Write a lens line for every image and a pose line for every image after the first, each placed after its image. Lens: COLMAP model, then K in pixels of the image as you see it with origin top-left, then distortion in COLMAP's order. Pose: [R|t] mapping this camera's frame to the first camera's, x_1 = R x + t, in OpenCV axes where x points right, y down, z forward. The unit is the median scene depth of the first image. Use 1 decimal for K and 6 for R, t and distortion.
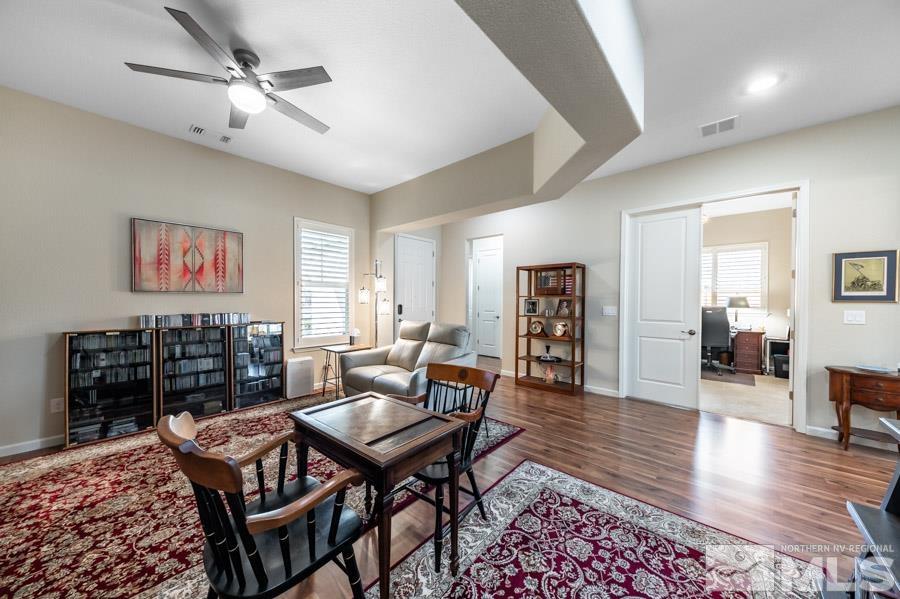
lens RADIAL K [[308.6, 0, 450.5], [0, 308.6, 301.6], [0, 0, 1]] dist [0.012218, -0.003828]
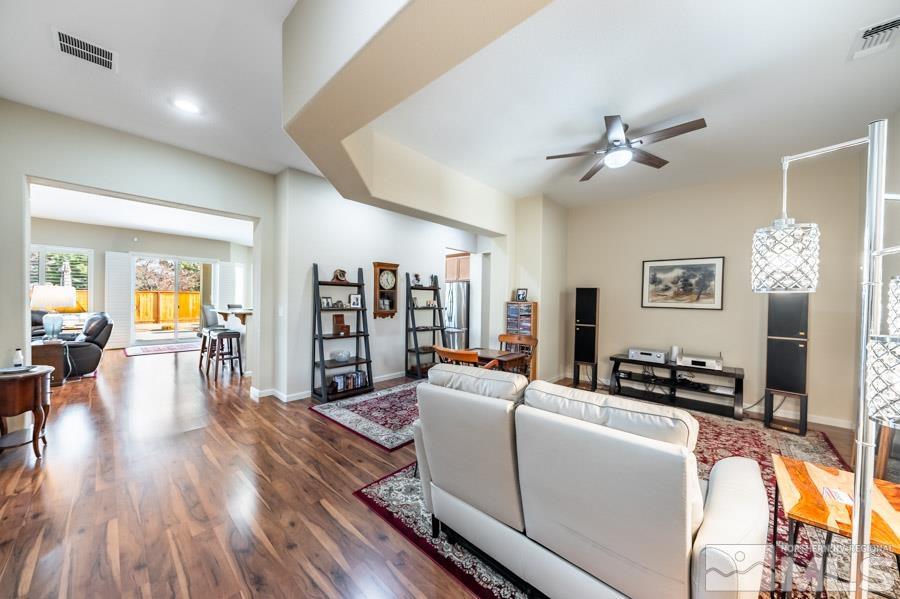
lens RADIAL K [[308.6, 0, 450.5], [0, 308.6, 301.6], [0, 0, 1]] dist [0.012218, -0.003828]
pose [[-0.999734, -0.023063, 0.000803, 0.057199], [-0.023048, 0.999619, 0.015156, -0.045895], [-0.001152, 0.015134, -0.999885, 2.567219]]
